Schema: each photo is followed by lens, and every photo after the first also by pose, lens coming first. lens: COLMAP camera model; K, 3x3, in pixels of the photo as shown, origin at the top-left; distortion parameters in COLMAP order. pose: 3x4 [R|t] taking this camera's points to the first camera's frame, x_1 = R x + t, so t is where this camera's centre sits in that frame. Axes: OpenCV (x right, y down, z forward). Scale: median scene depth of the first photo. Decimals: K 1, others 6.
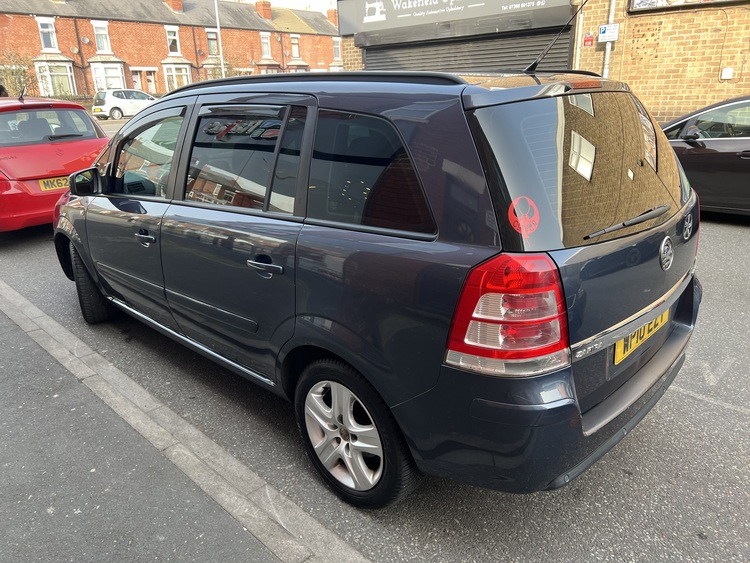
lens RADIAL K [[575.6, 0, 375.0], [0, 575.6, 281.5], [0, 0, 1]] dist [0.006798, -0.004374]
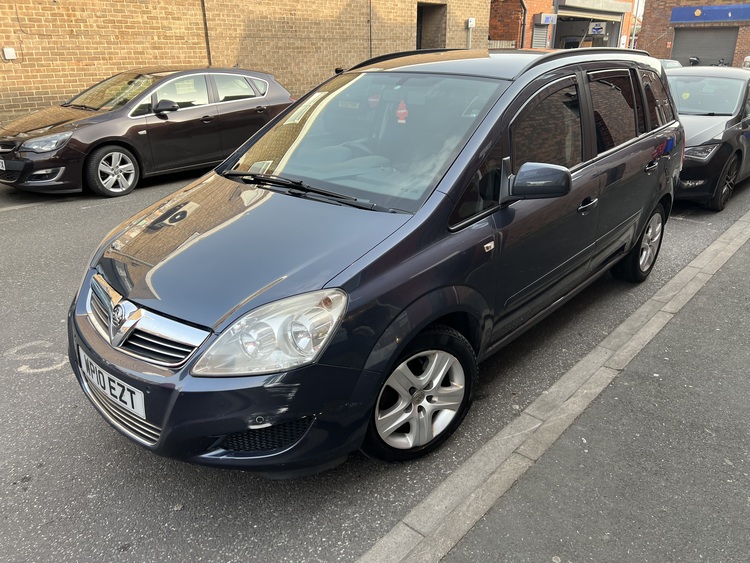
lens RADIAL K [[575.6, 0, 375.0], [0, 575.6, 281.5], [0, 0, 1]] dist [0.006798, -0.004374]
pose [[-0.043308, -0.356874, 0.933148, -1.095278], [0.334234, 0.875030, 0.350159, -0.351166], [-0.941495, 0.327054, 0.081383, 1.036280]]
